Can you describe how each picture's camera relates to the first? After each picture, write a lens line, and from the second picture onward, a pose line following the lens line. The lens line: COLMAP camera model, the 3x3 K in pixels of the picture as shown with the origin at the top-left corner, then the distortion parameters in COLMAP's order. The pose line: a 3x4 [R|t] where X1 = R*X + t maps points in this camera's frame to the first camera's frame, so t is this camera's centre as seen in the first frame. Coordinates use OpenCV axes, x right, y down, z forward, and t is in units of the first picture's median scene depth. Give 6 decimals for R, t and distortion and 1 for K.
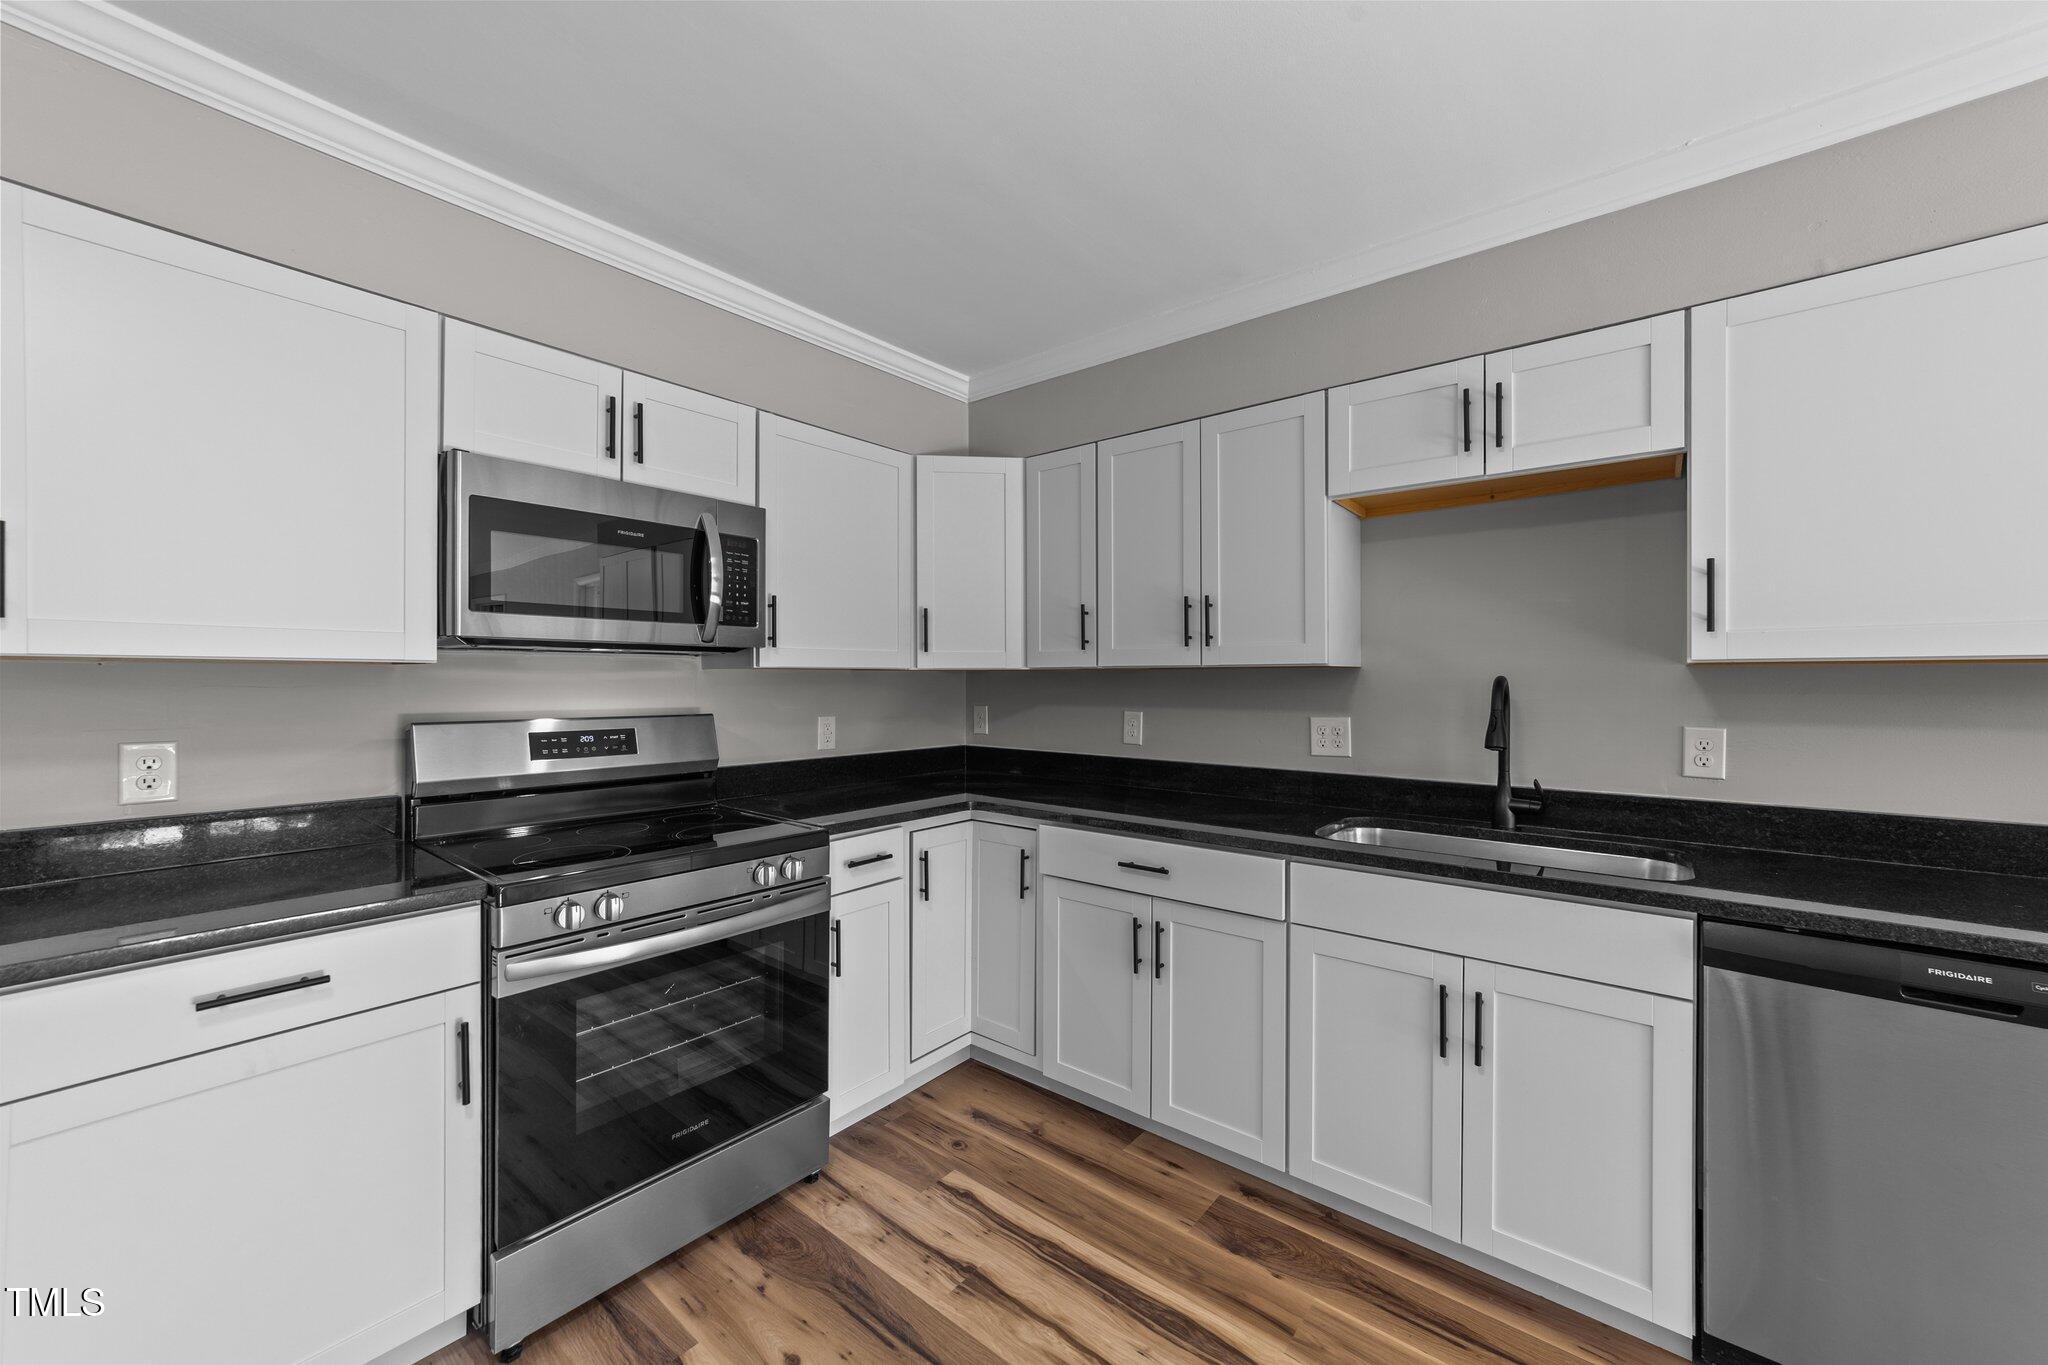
lens RADIAL K [[785.0, 0, 1032.3], [0, 785.0, 680.1], [0, 0, 1]] dist [-0.011170, 0.006055]
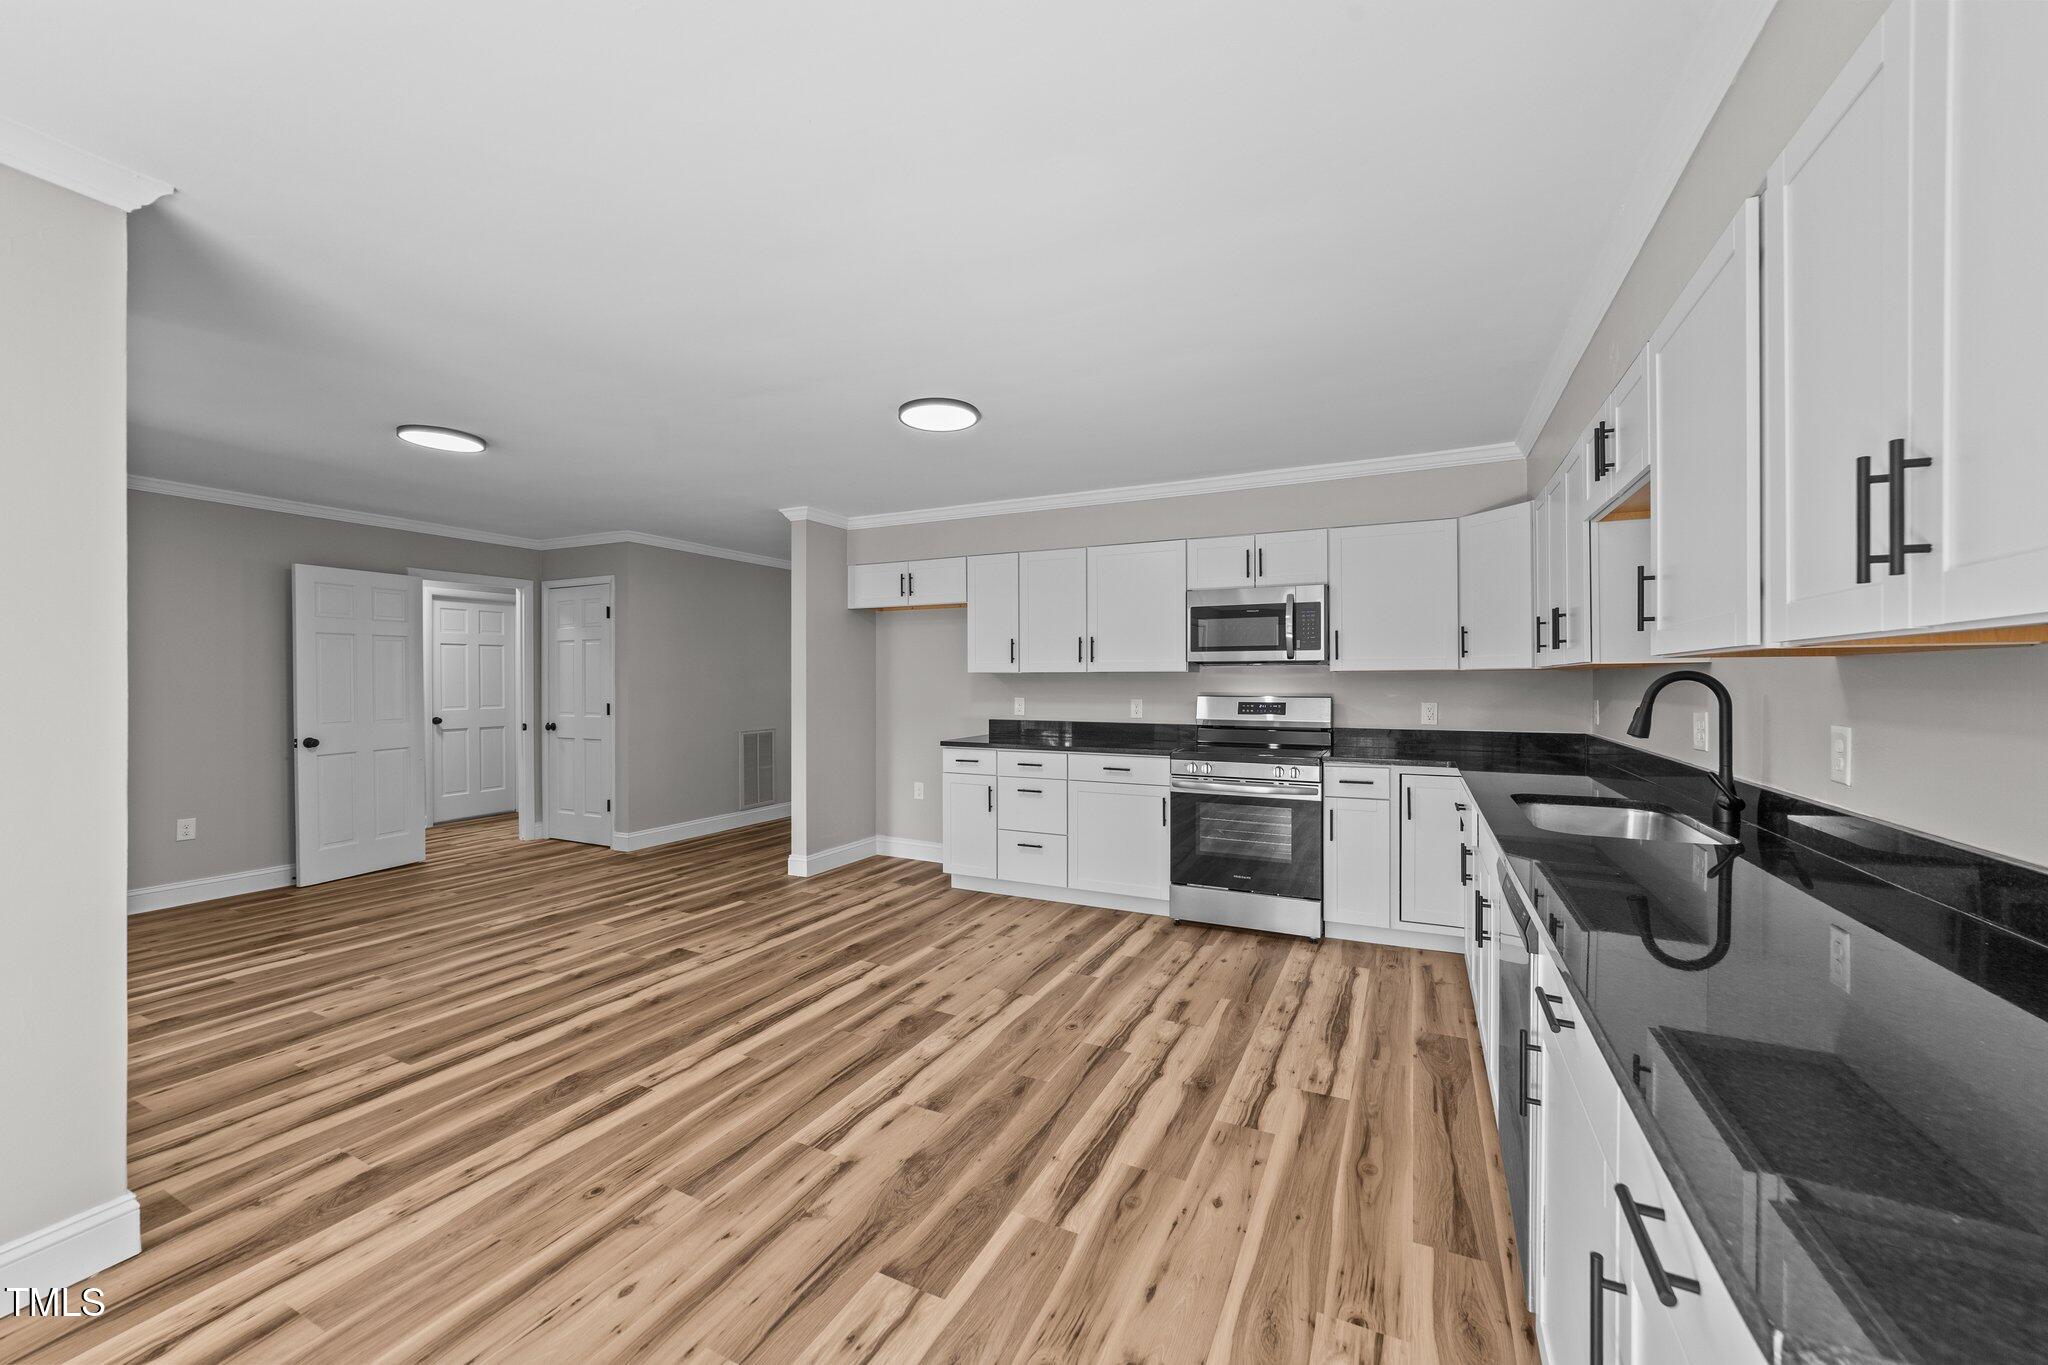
lens RADIAL K [[785.0, 0, 1036.1], [0, 785.0, 682.3], [0, 0, 1]] dist [-0.011170, 0.006055]
pose [[0.224969, 0.000798, -0.974366, 1.390276], [0.002041, 0.999997, 0.001290, 0.007315], [0.974364, -0.002279, 0.224967, -0.074744]]
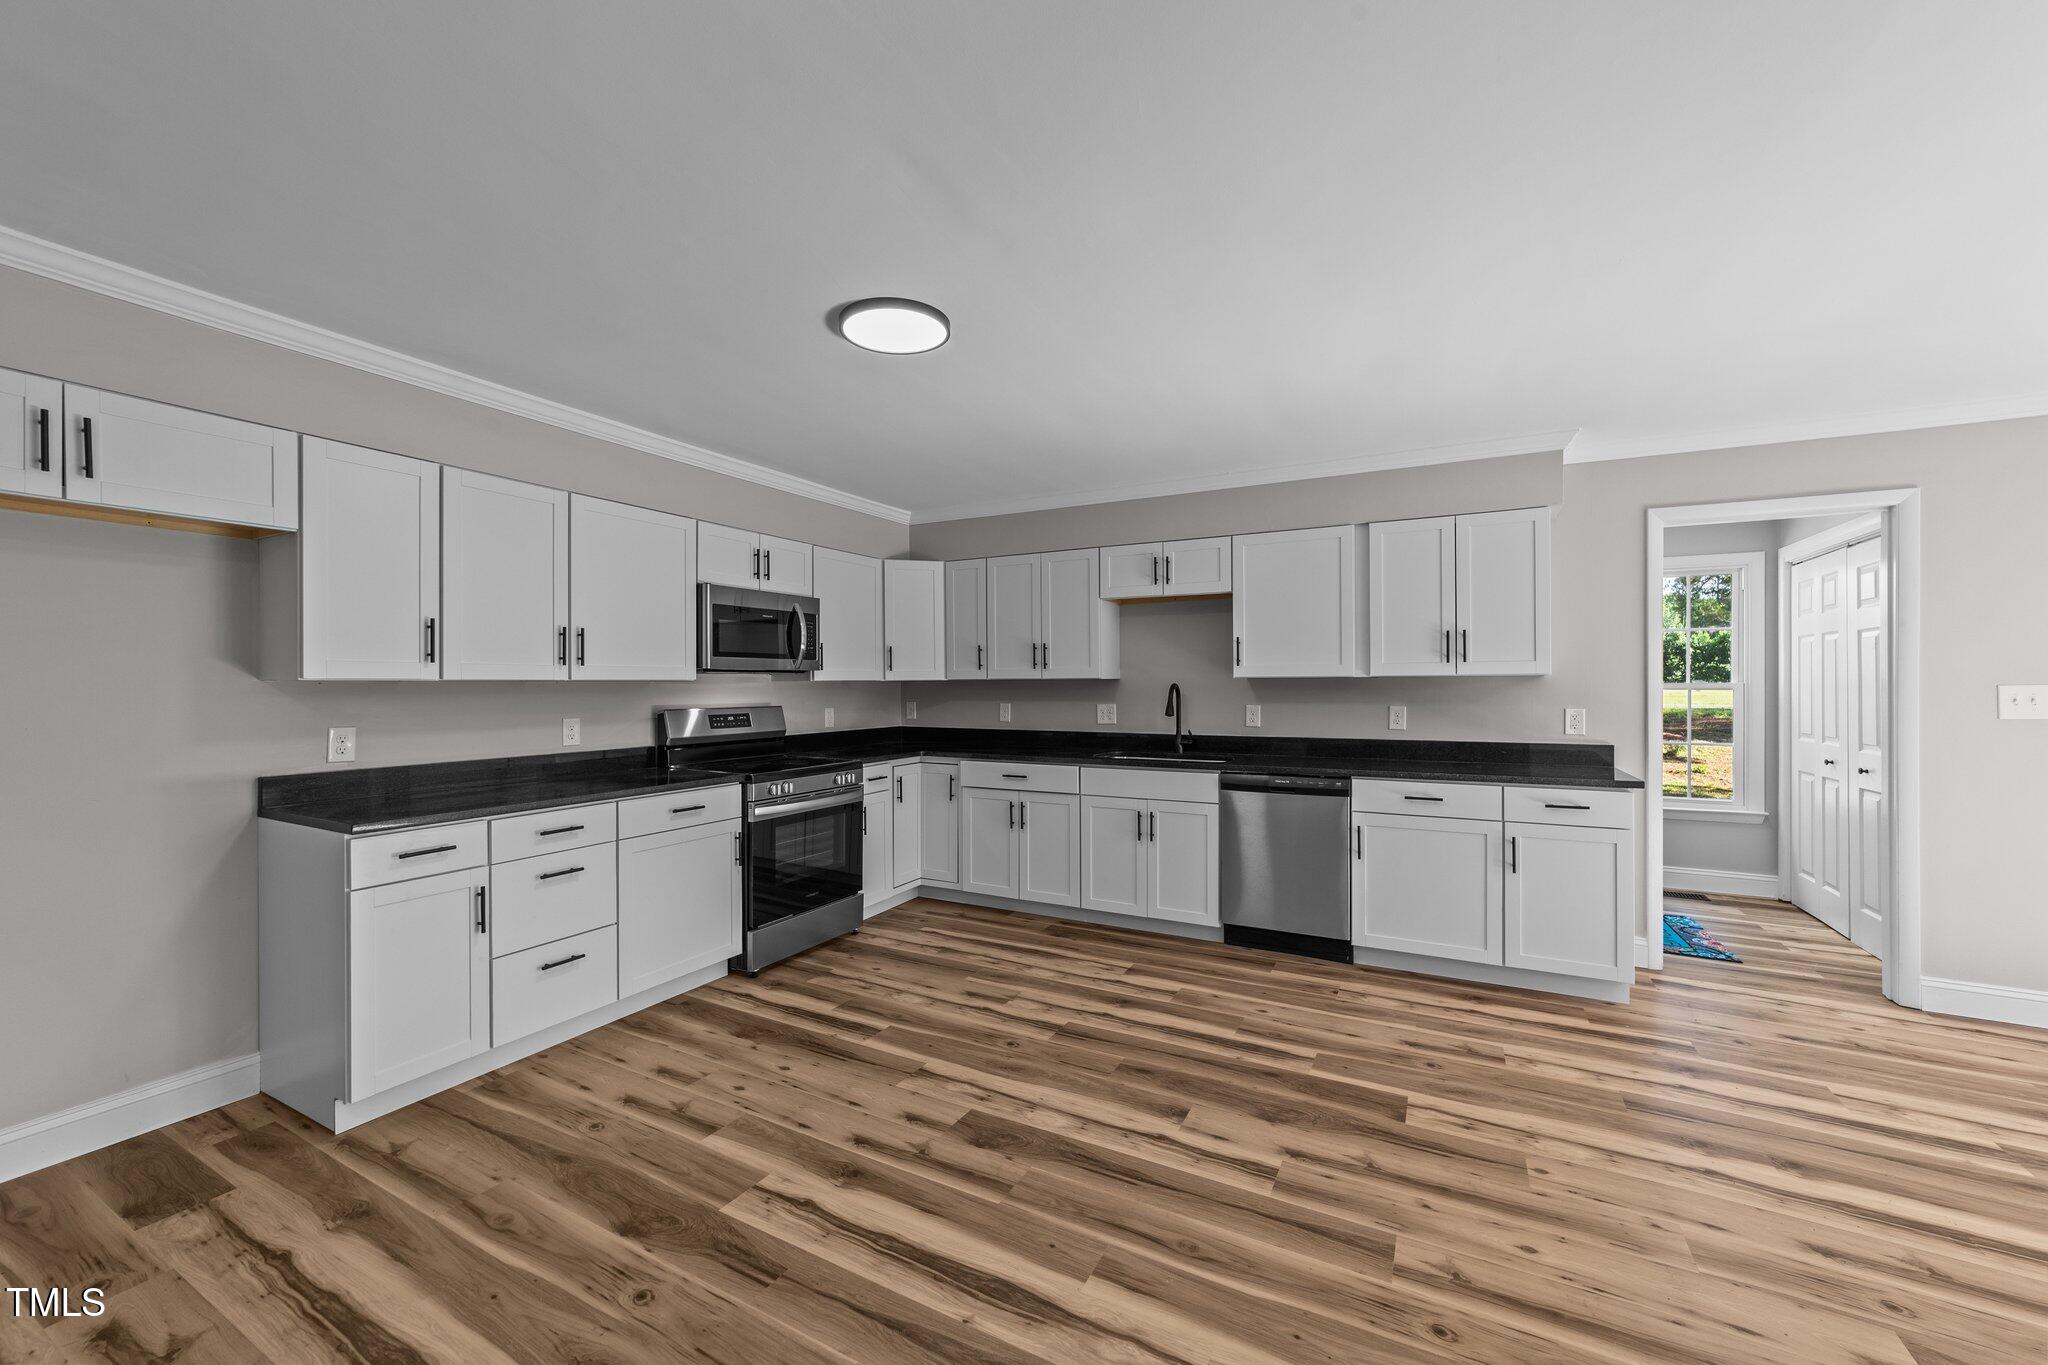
lens RADIAL K [[785.0, 0, 1030.6], [0, 785.0, 685.4], [0, 0, 1]] dist [-0.011170, 0.006055]
pose [[0.982006, -0.006015, 0.188754, -0.212362], [0.005625, 0.999981, 0.002603, -0.007579], [-0.188766, -0.001494, 0.982021, -1.071052]]
